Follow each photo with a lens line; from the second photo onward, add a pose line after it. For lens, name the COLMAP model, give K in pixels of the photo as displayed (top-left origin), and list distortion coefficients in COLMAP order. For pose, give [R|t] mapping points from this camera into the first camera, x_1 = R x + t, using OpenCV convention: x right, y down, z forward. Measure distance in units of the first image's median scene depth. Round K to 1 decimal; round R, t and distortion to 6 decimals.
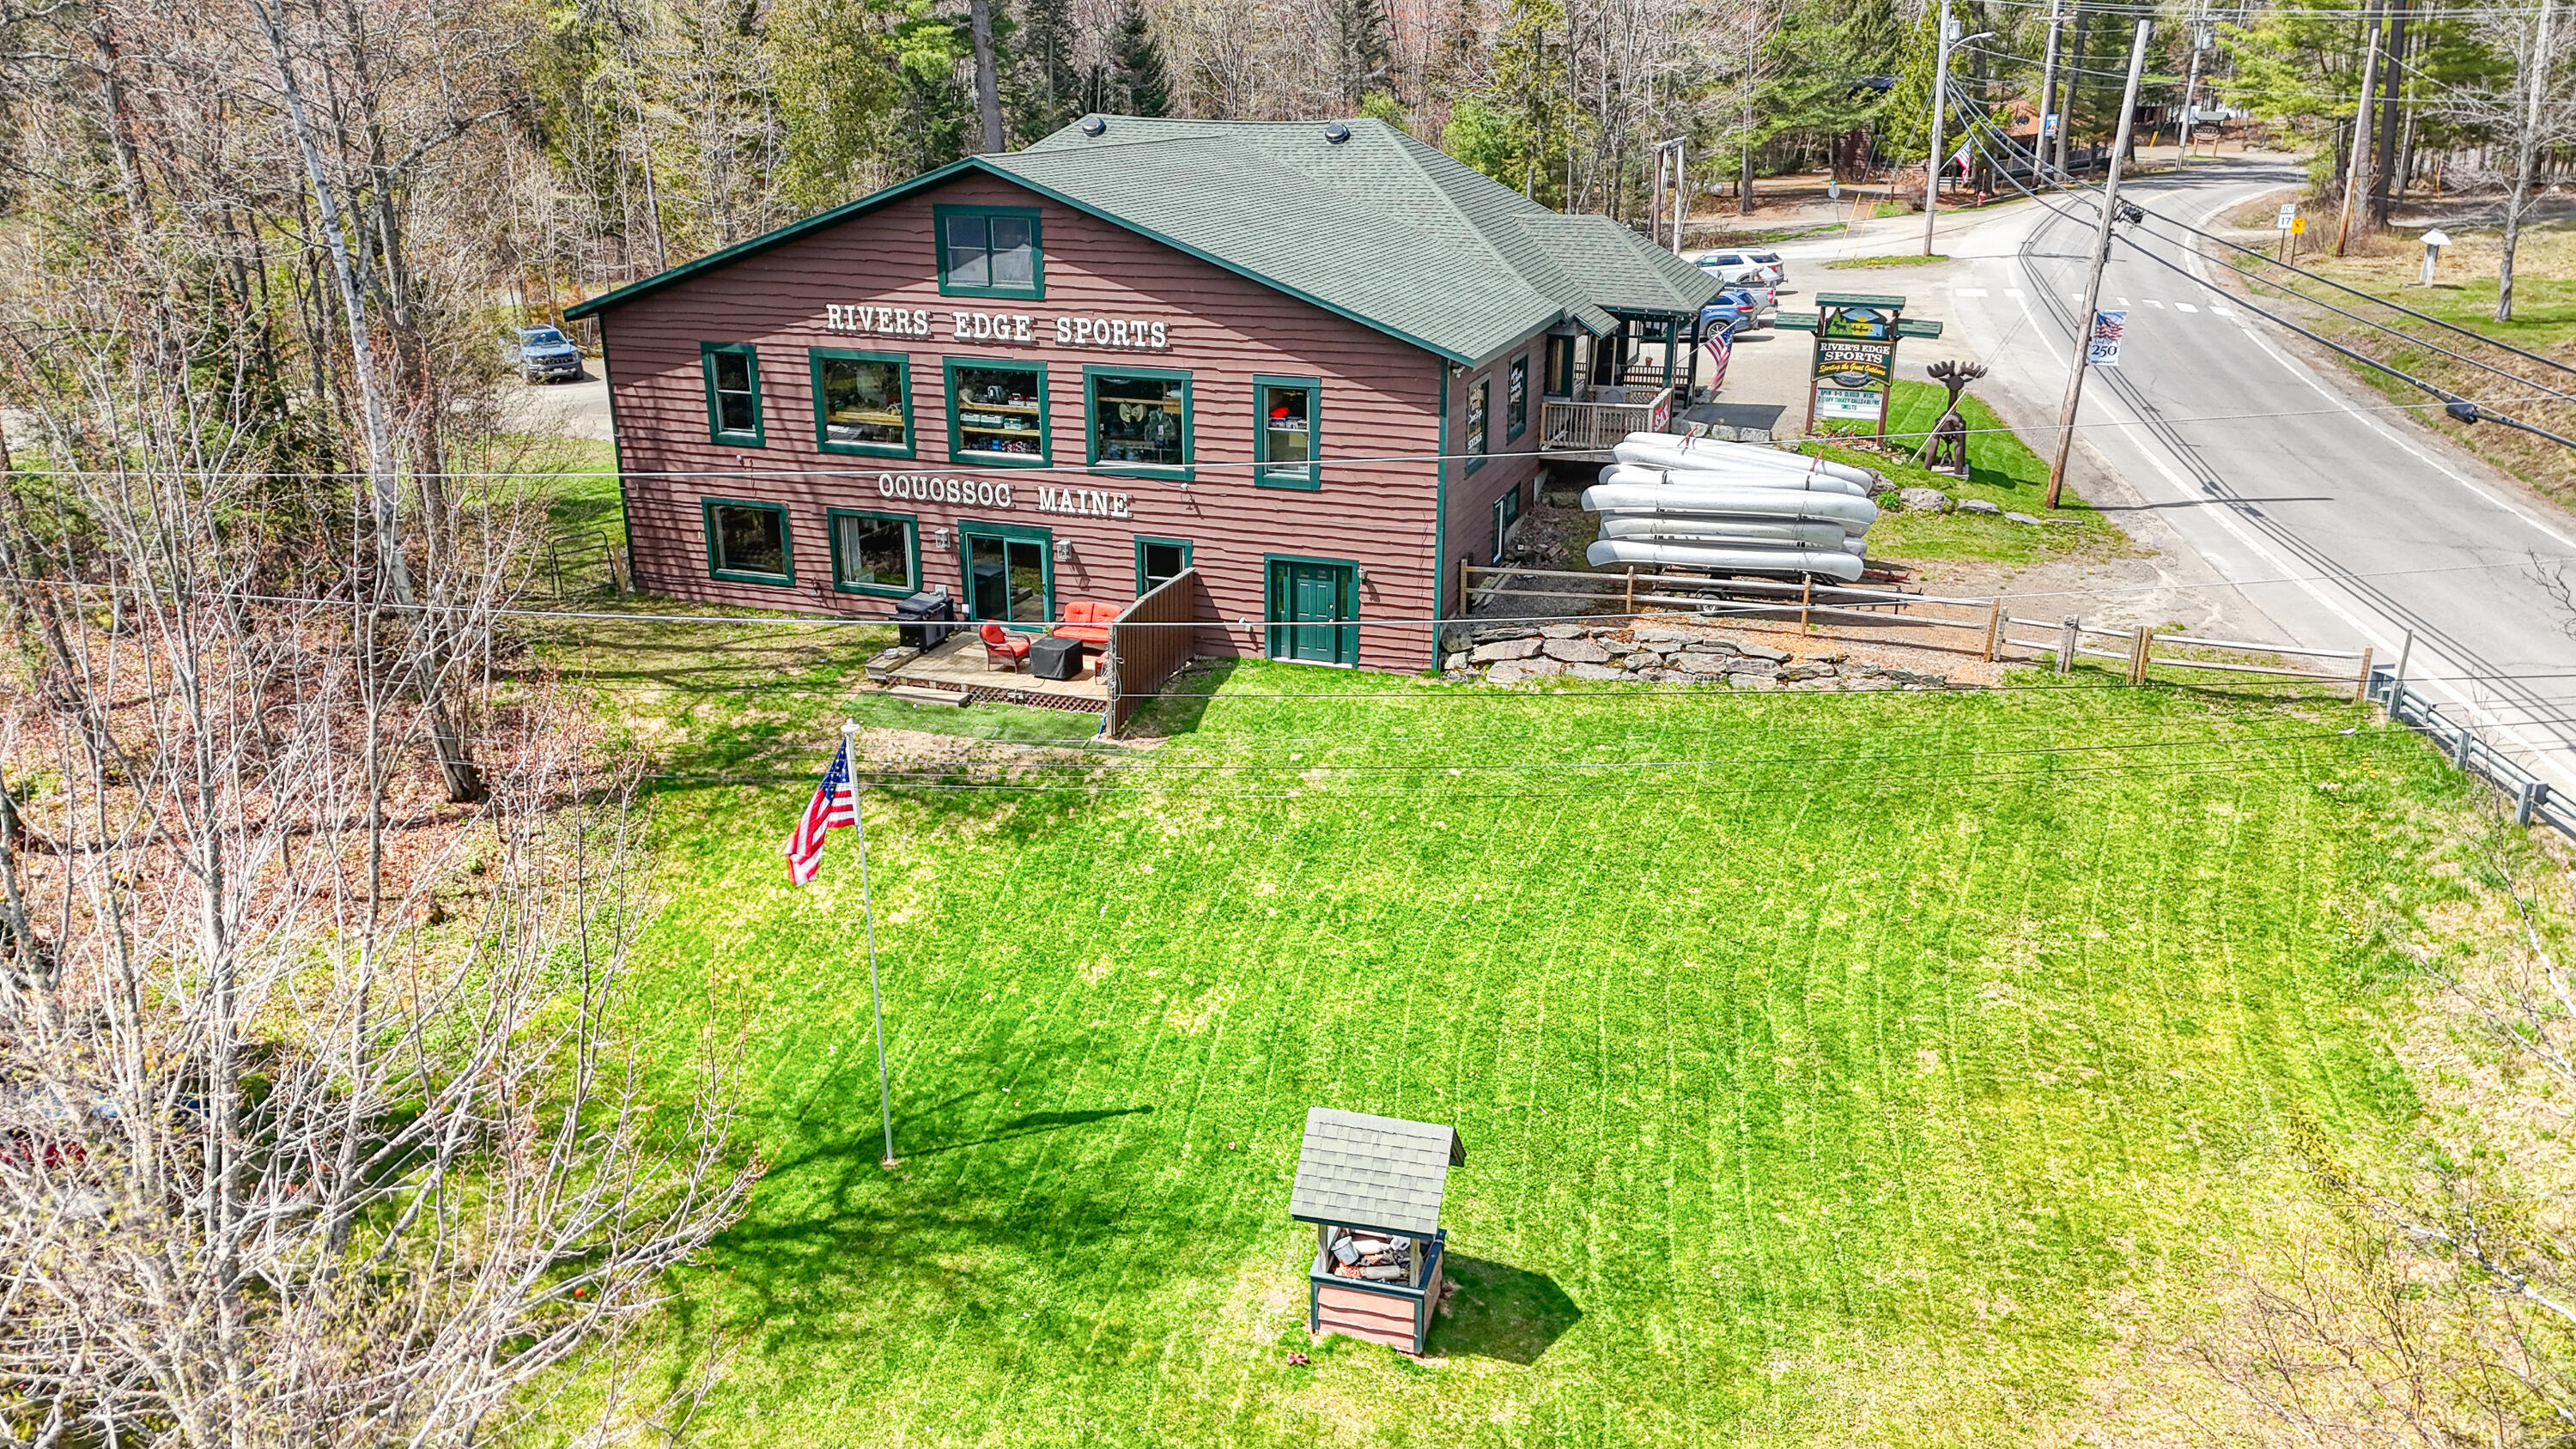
lens RADIAL K [[1874.8, 0, 1284.3], [0, 1874.8, 741.1], [0, 0, 1]] dist [0.060686, -0.005526]
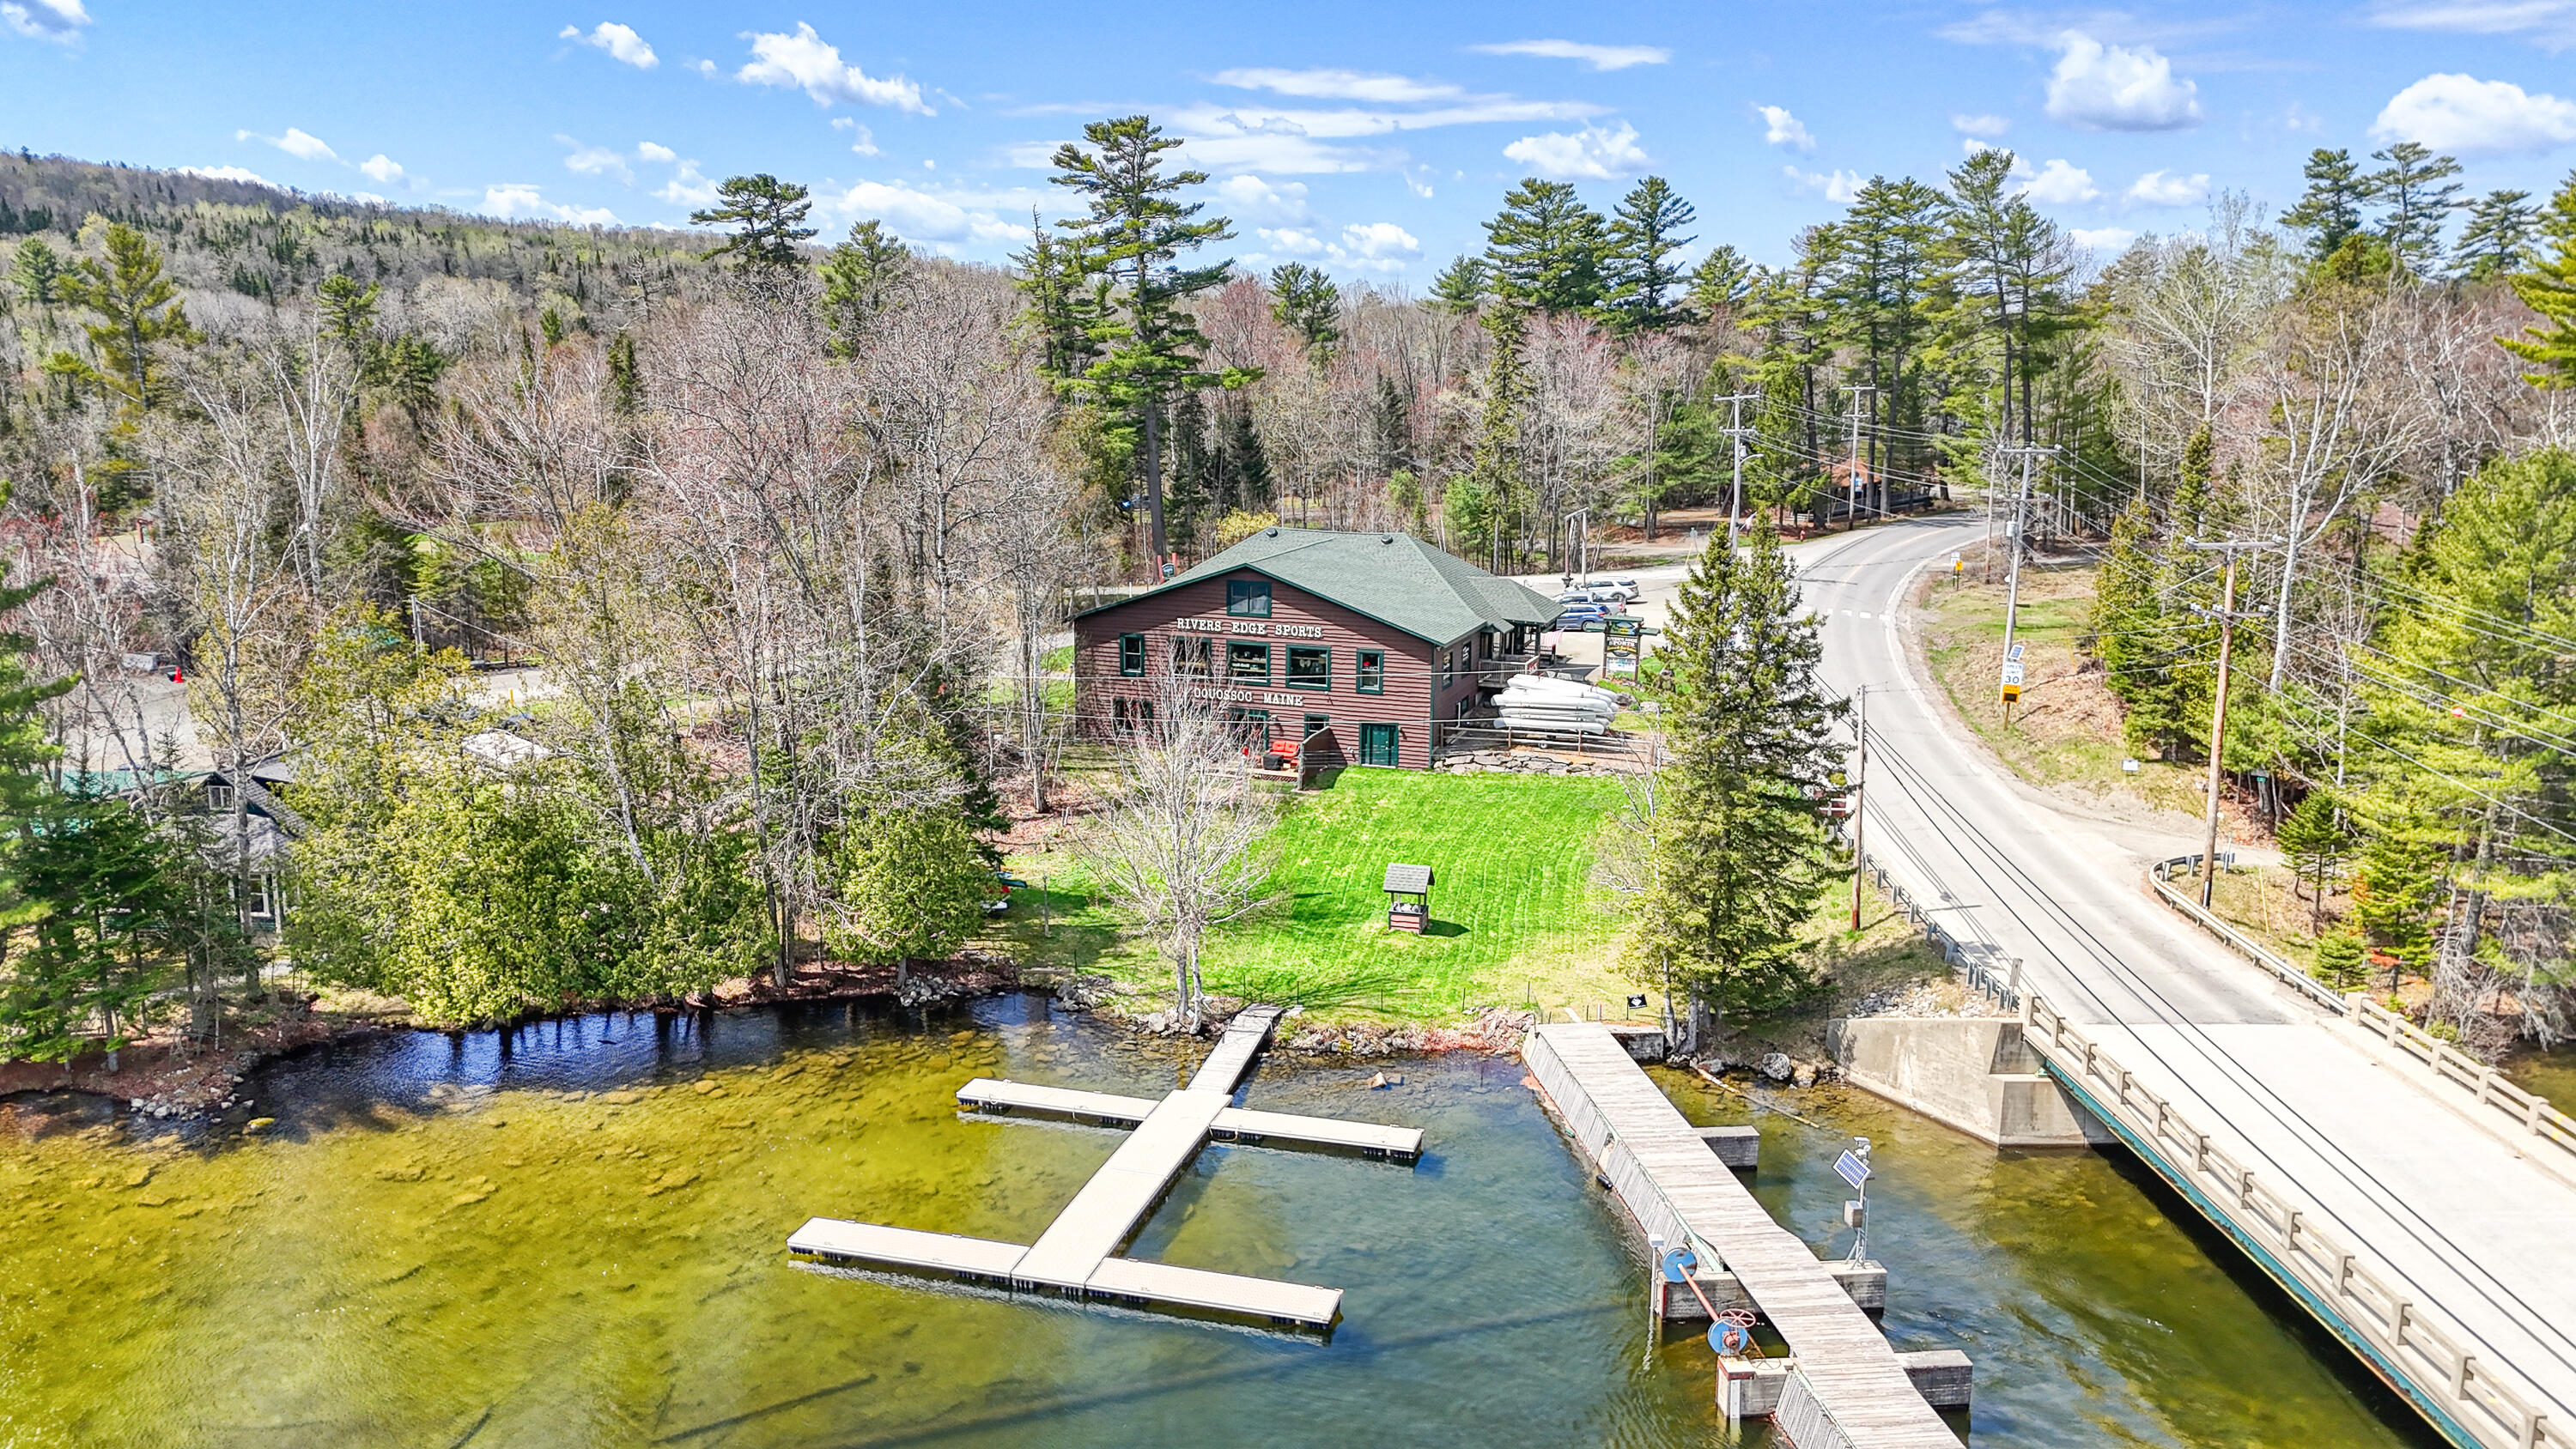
lens RADIAL K [[1874.8, 0, 1284.3], [0, 1874.8, 741.1], [0, 0, 1]] dist [0.060686, -0.005526]
pose [[0.999893, 0.011797, -0.008645, -0.086219], [-0.012871, 0.990484, -0.137028, 0.257872], [0.006946, 0.137124, 0.990529, -1.389308]]
